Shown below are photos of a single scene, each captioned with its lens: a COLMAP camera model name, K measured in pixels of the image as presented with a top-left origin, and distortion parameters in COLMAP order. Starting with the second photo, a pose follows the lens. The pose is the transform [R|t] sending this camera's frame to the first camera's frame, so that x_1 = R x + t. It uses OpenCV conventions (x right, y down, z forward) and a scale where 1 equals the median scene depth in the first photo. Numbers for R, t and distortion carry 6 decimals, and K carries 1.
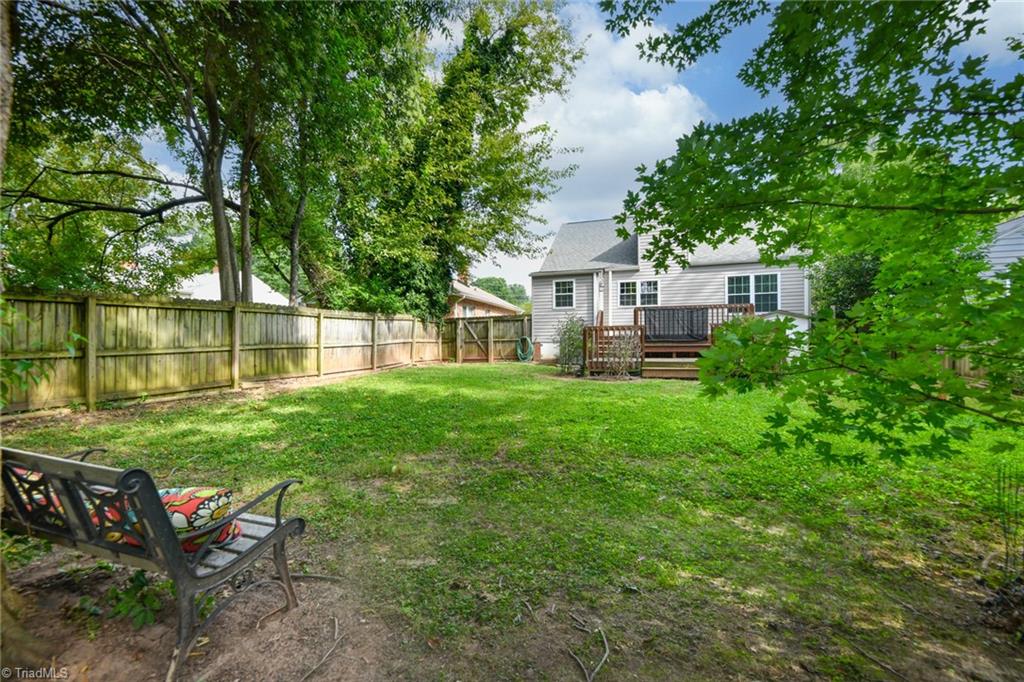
lens RADIAL K [[411.5, 0, 509.4], [0, 411.5, 346.9], [0, 0, 1]] dist [0.029351, -0.009801]
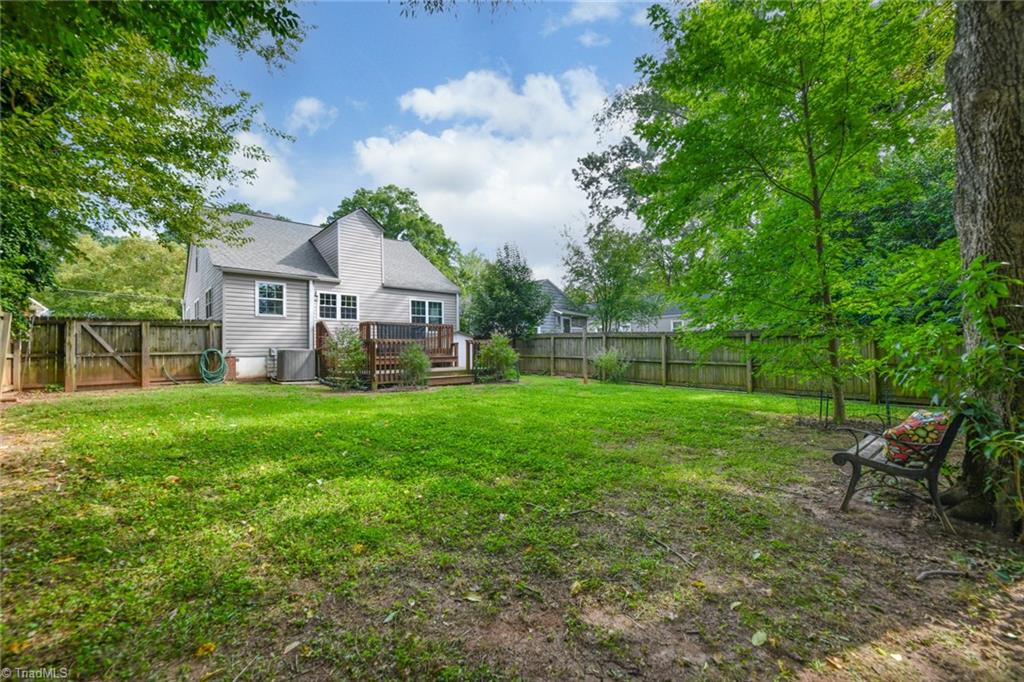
lens RADIAL K [[411.5, 0, 509.4], [0, 411.5, 346.9], [0, 0, 1]] dist [0.029351, -0.009801]
pose [[0.515535, 0.010332, 0.856806, -0.336202], [0.018523, 0.999559, -0.023199, -0.001532], [-0.856668, 0.027831, 0.515117, 0.142821]]
